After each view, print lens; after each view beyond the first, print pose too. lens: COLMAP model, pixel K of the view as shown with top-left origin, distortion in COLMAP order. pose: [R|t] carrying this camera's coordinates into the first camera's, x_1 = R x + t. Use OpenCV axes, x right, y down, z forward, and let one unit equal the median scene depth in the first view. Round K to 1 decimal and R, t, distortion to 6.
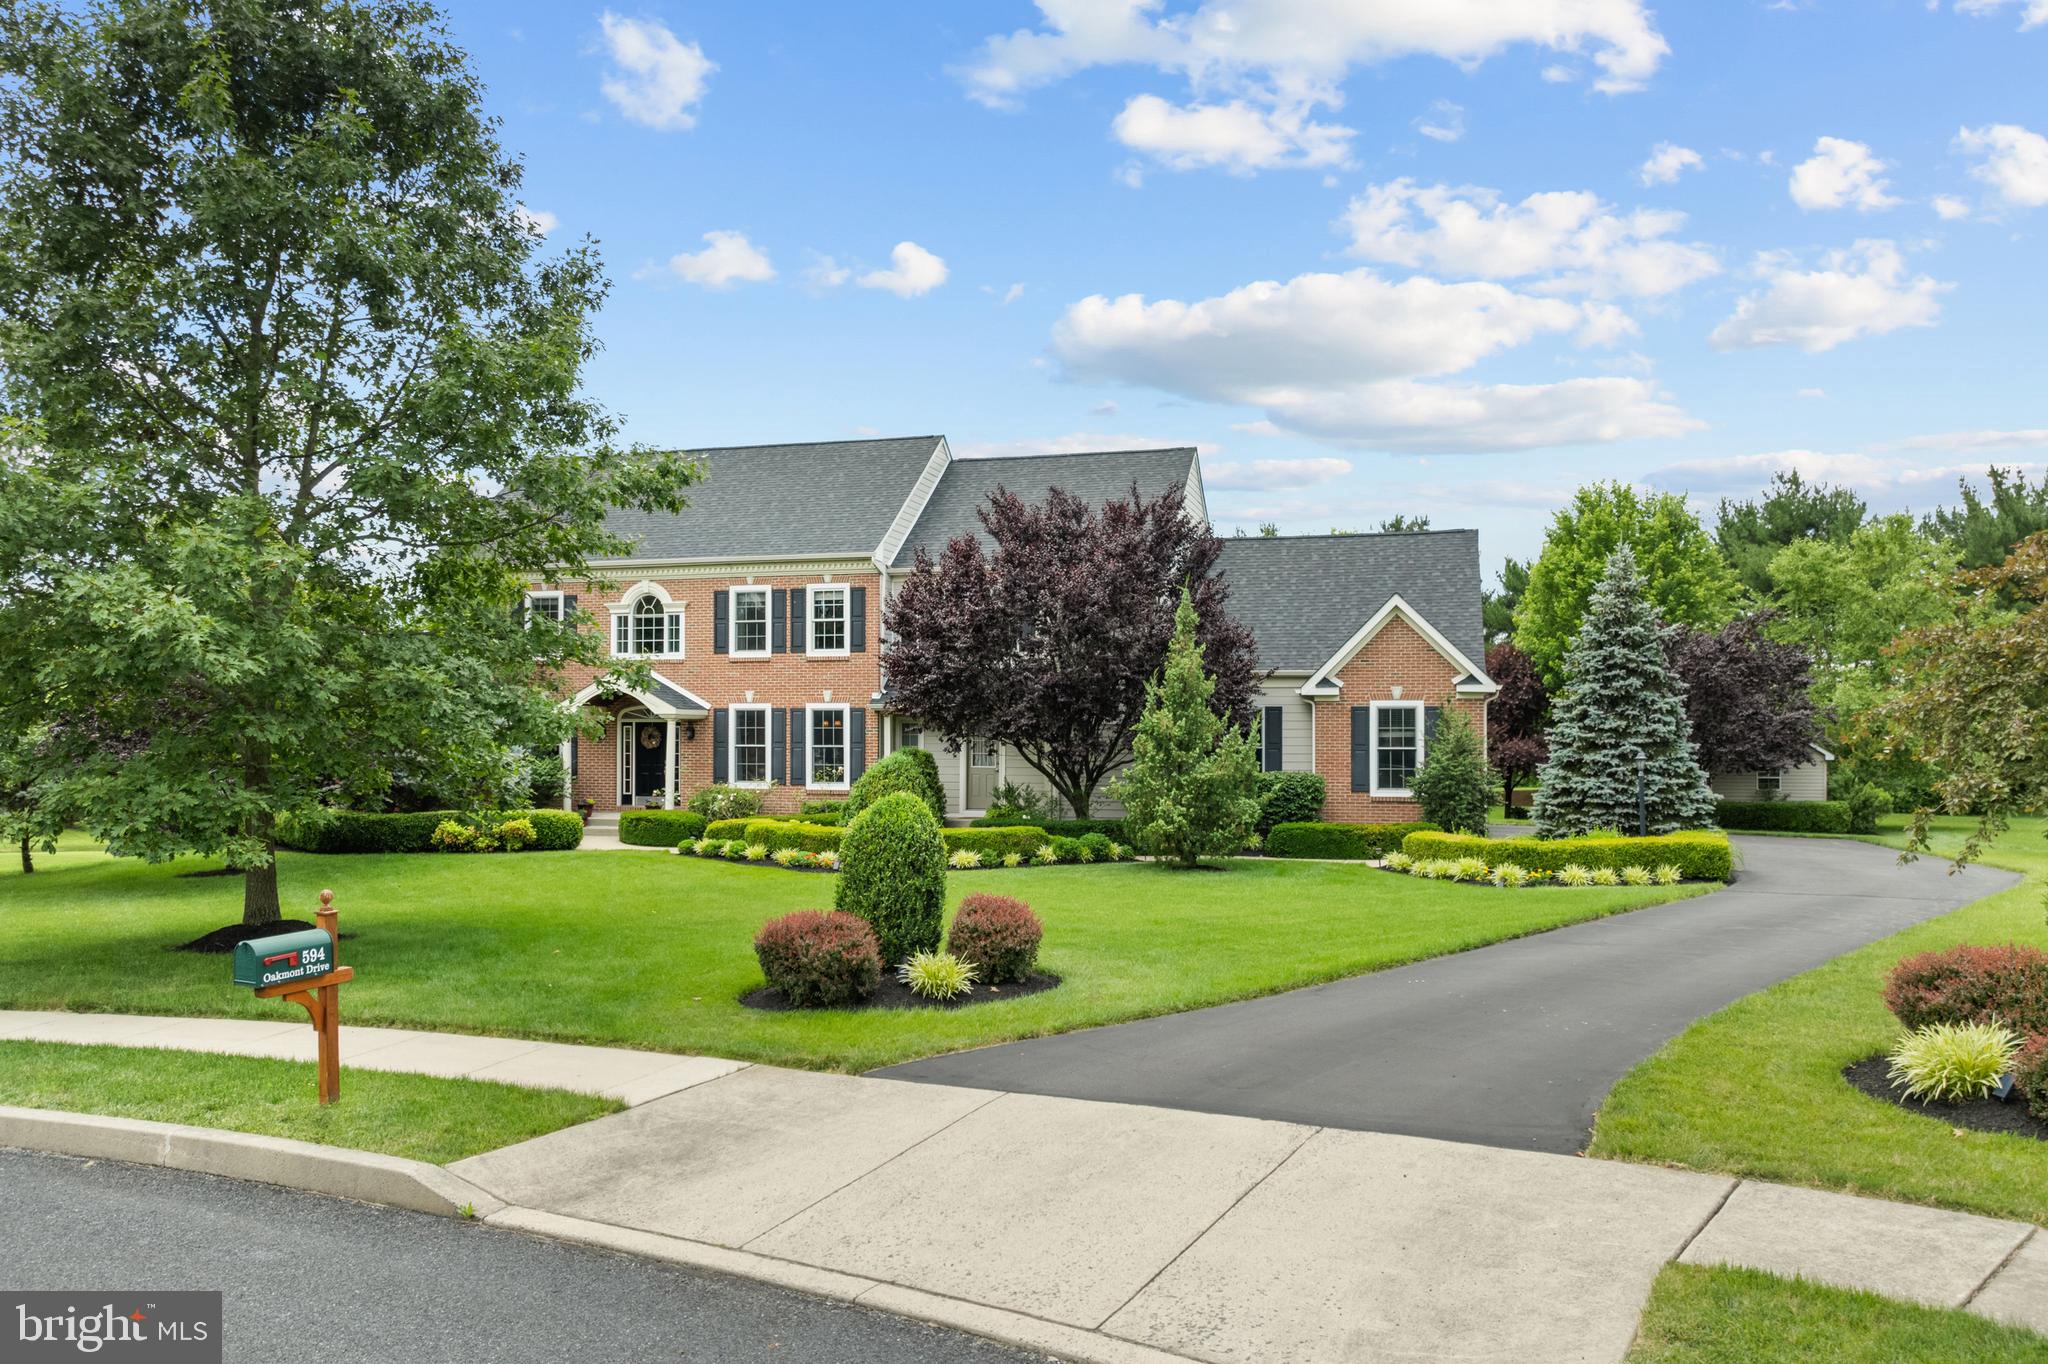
lens RADIAL K [[1419.3, 0, 1024.4], [0, 1419.3, 712.1], [0, 0, 1]] dist [-0.008002, -0.057235]
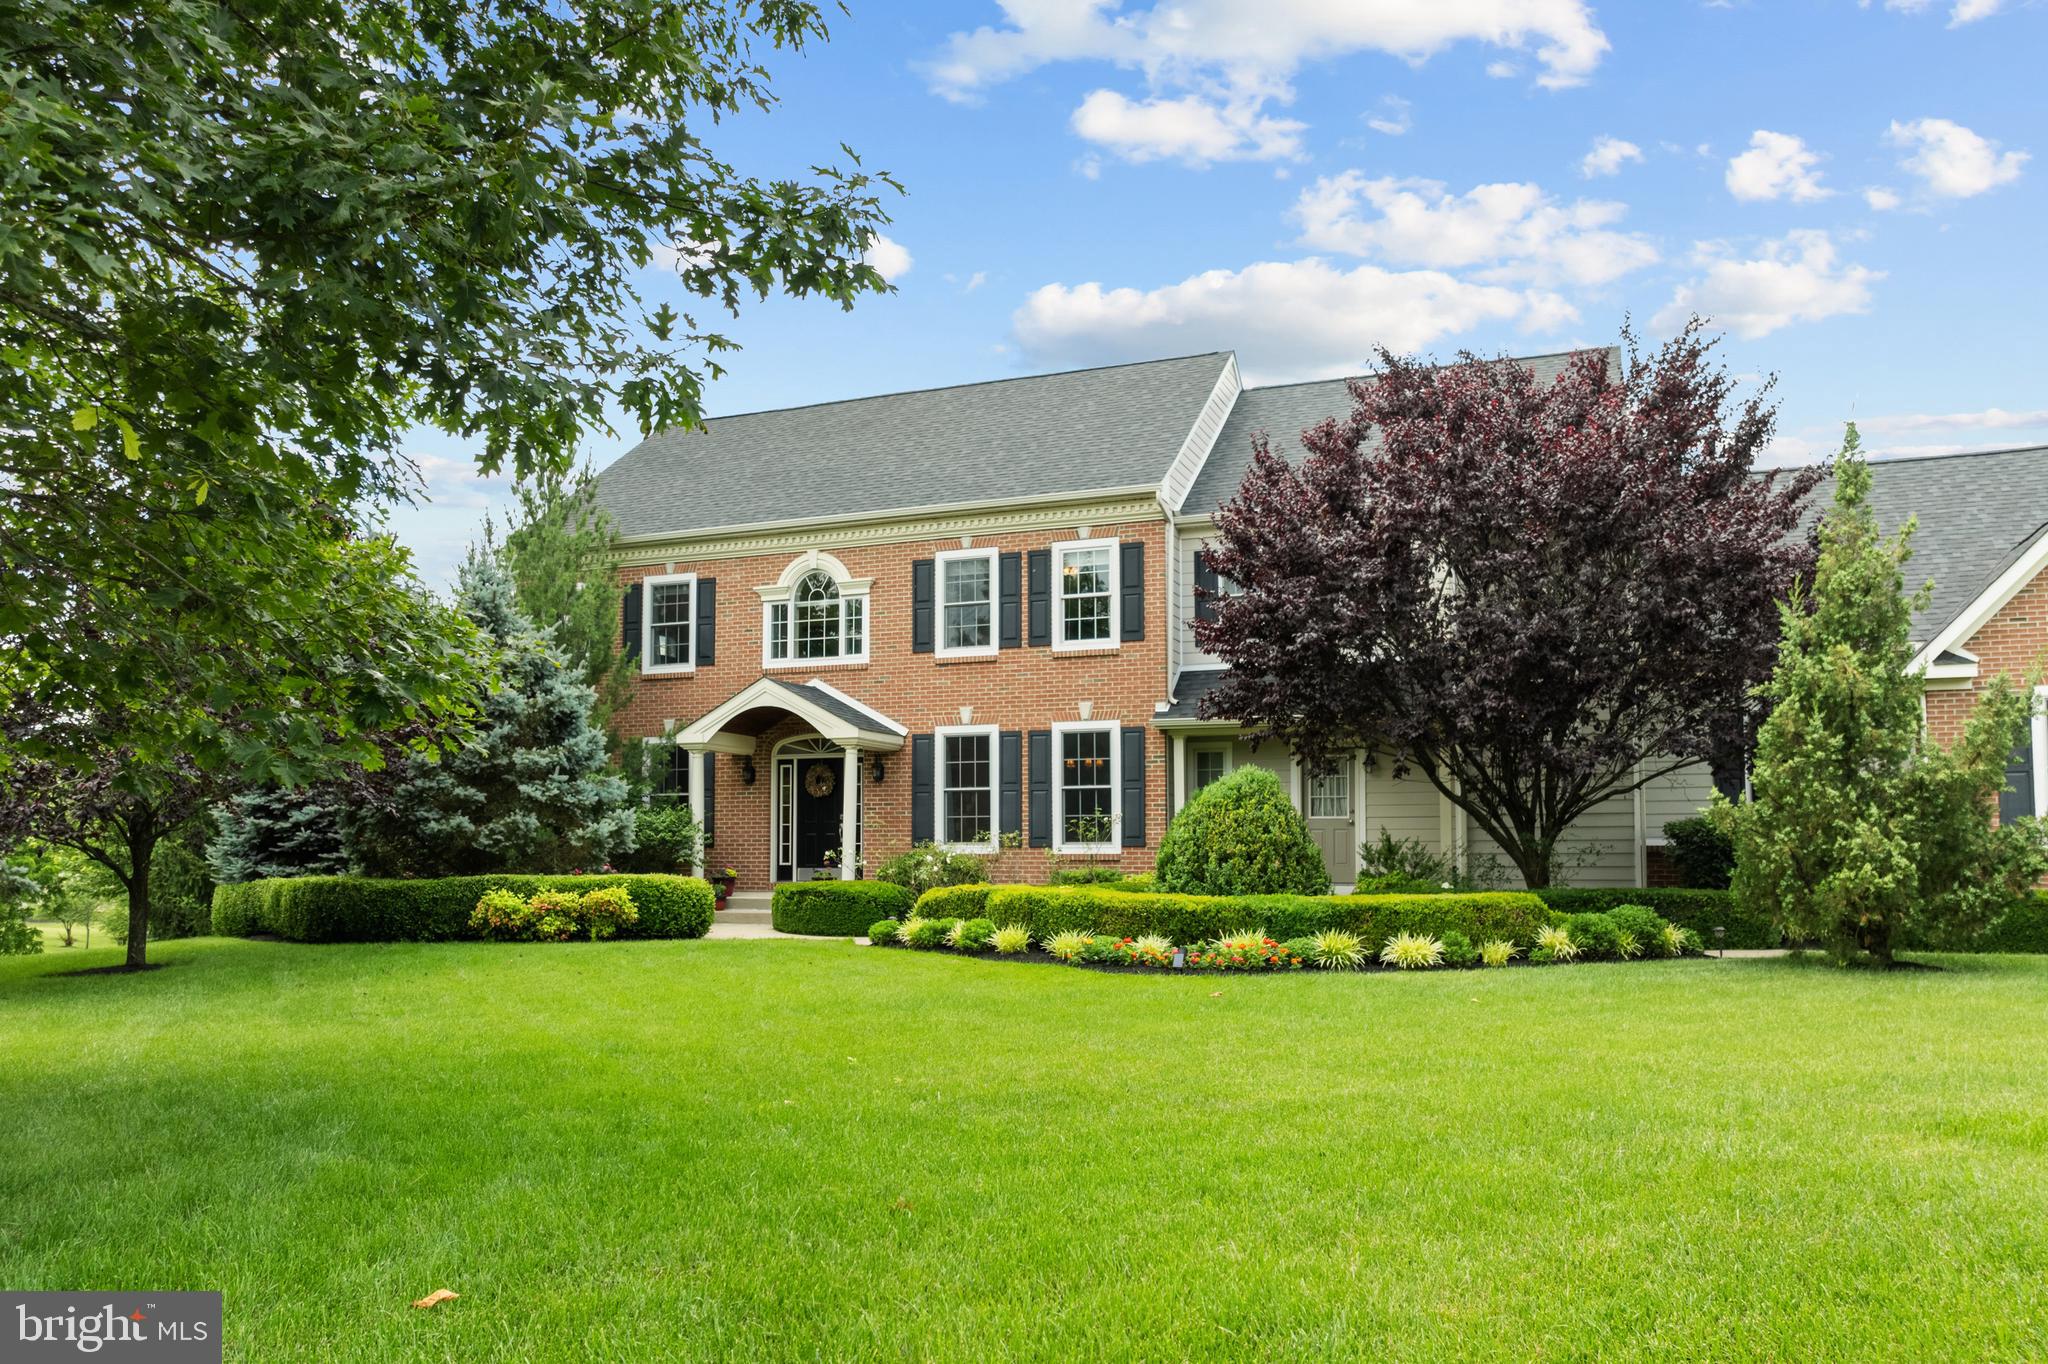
lens RADIAL K [[1438.5, 0, 1029.6], [0, 1438.5, 758.6], [0, 0, 1]] dist [-0.003719, -0.067109]
pose [[0.994492, -0.009588, -0.104369, -0.094966], [0.004315, 0.998708, -0.050633, 0.044011], [0.104720, 0.049904, 0.993249, 0.338444]]
